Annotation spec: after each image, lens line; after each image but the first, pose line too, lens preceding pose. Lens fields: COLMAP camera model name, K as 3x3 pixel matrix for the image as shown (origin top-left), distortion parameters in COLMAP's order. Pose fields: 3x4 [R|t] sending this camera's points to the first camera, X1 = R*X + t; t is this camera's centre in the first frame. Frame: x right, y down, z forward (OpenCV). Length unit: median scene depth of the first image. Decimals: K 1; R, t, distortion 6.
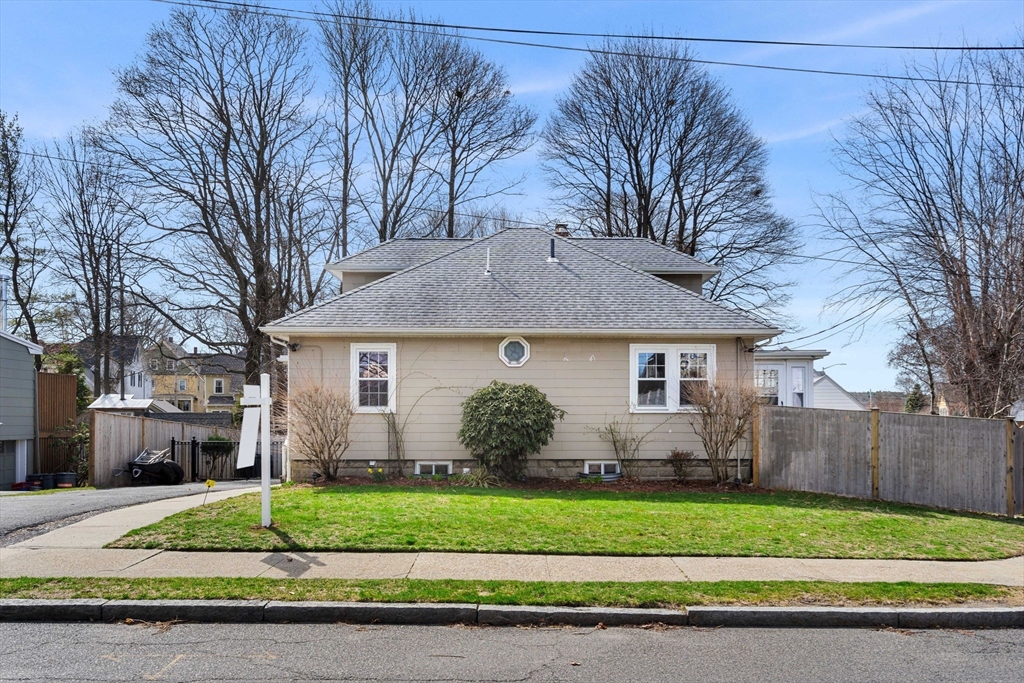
lens RADIAL K [[885.9, 0, 511.2], [0, 885.9, 346.6], [0, 0, 1]] dist [-0.013812, 0.012679]
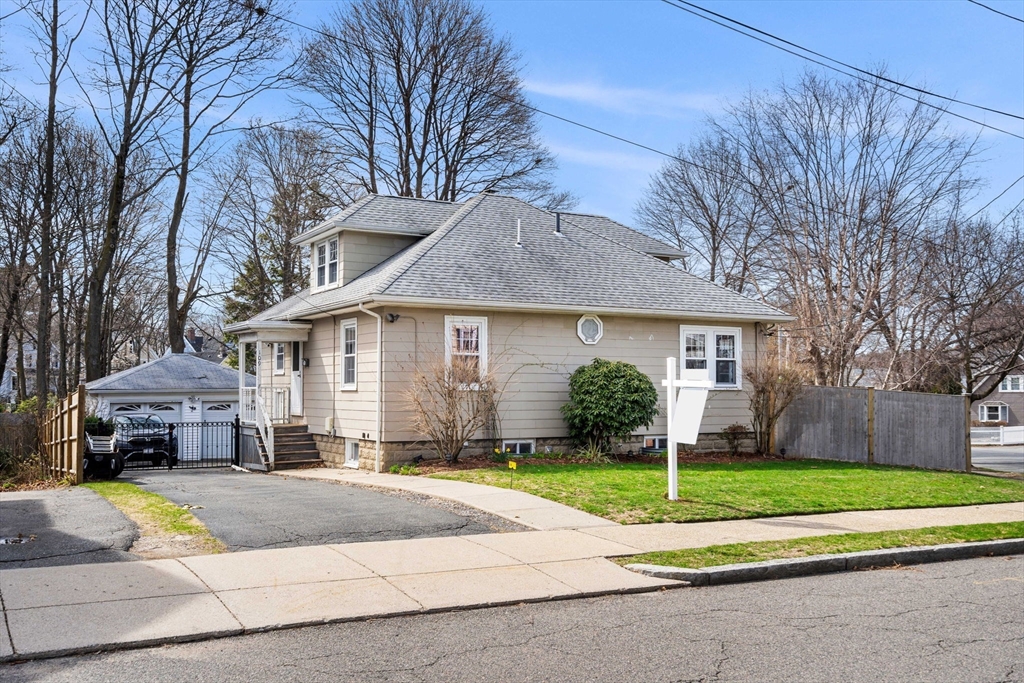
lens RADIAL K [[1053.3, 0, 513.3], [0, 1053.3, 341.5], [0, 0, 1]] dist [-0.035959, 0.000000]
pose [[0.884462, 0.021257, 0.466129, -0.647418], [-0.038584, 0.998872, 0.027660, -0.010440], [-0.465015, -0.042450, 0.884284, -0.015957]]
